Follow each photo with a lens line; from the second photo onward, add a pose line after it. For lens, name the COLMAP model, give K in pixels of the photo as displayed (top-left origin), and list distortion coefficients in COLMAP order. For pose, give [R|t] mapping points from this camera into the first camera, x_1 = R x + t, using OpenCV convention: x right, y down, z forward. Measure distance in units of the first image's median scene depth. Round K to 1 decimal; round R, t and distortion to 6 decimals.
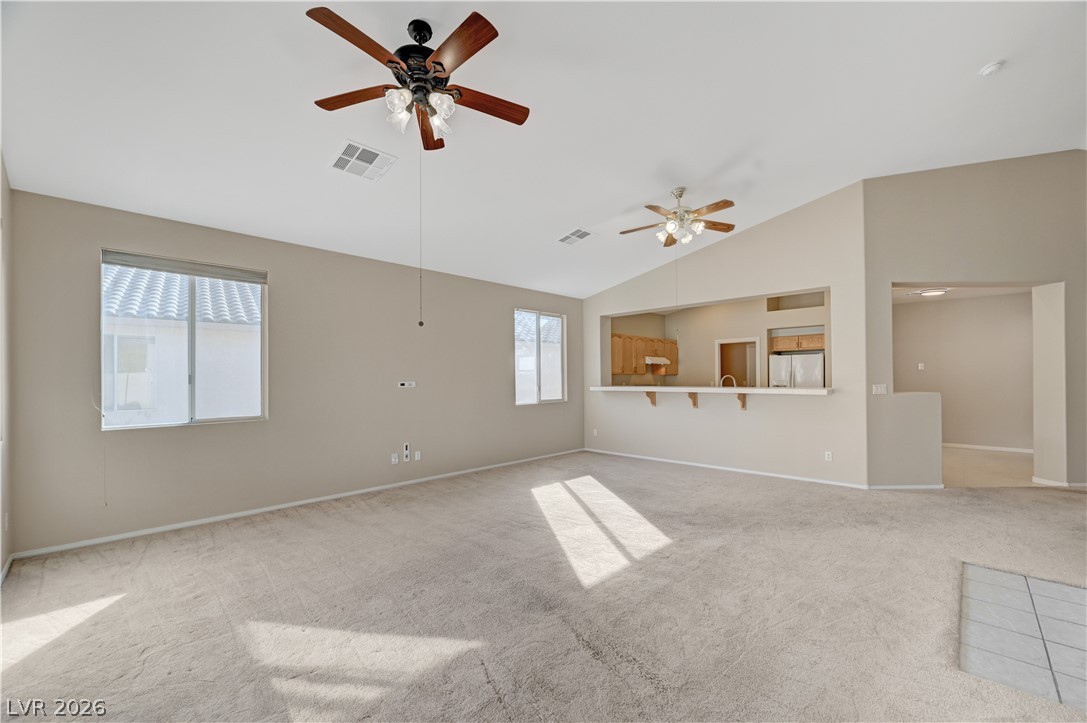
lens RADIAL K [[434.6, 0, 547.9], [0, 434.6, 373.5], [0, 0, 1]] dist [0.000994, 0.000321]
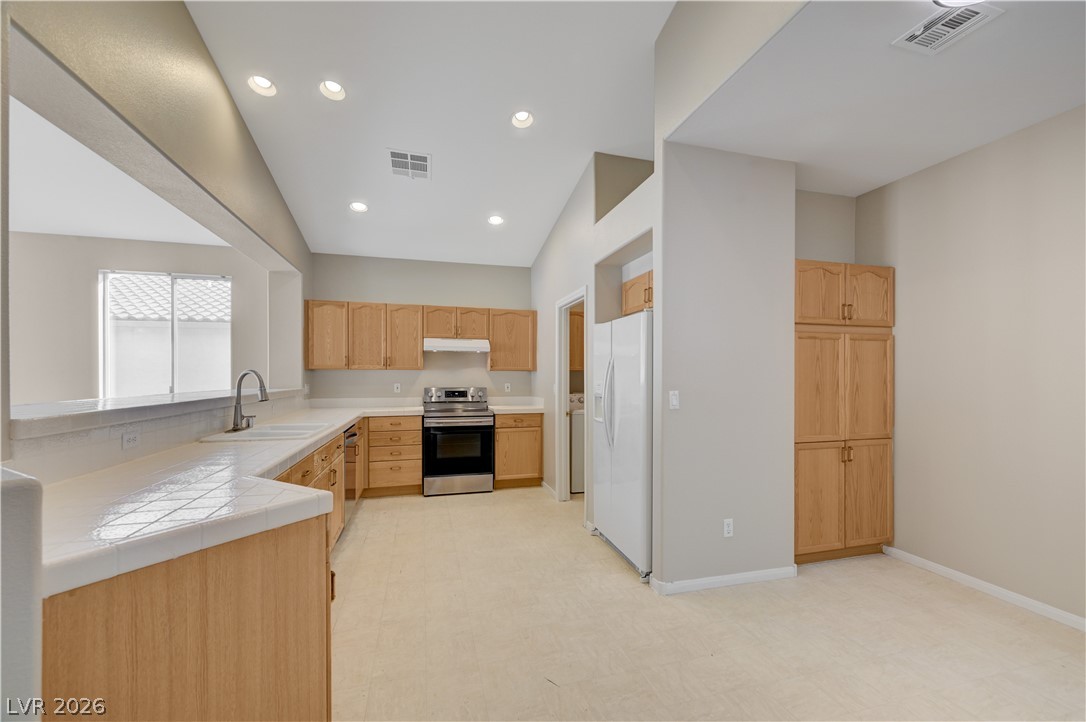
lens RADIAL K [[428.9, 0, 545.9], [0, 428.9, 377.5], [0, 0, 1]] dist [-0.000833, -0.000038]
pose [[0.867950, 0.011750, -0.496512, 0.794470], [-0.002584, 0.999813, 0.019143, 0.002135], [0.496645, -0.015332, 0.867819, 0.712259]]
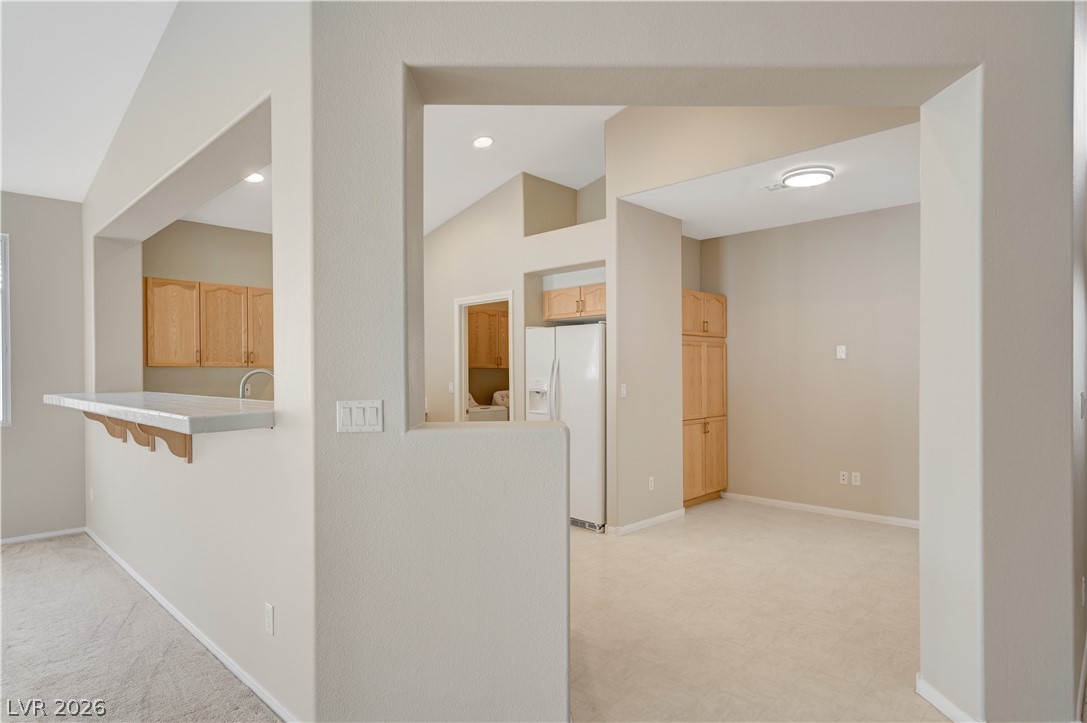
lens RADIAL K [[593.7, 0, 537.3], [0, 593.7, 372.0], [0, 0, 1]] dist [0.001204, -0.000548]
pose [[0.999995, 0.003248, 0.000313, 0.611481], [-0.003251, 0.999952, 0.009278, 0.000894], [-0.000283, -0.009279, 0.999957, 0.406948]]
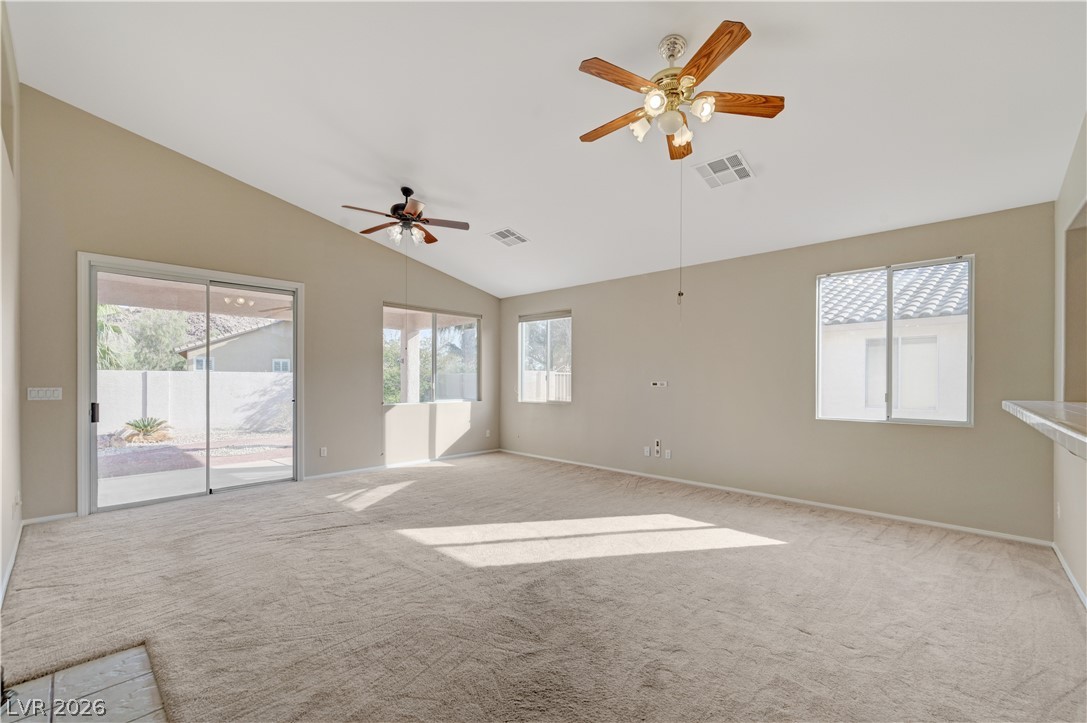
lens RADIAL K [[450.1, 0, 556.2], [0, 450.1, 377.7], [0, 0, 1]] dist [0.009865, 0.000177]
pose [[0.043458, 0.006959, -0.999031, 0.565243], [0.007216, 0.999947, 0.007280, -0.000050], [0.999029, -0.007526, 0.043405, 0.526830]]
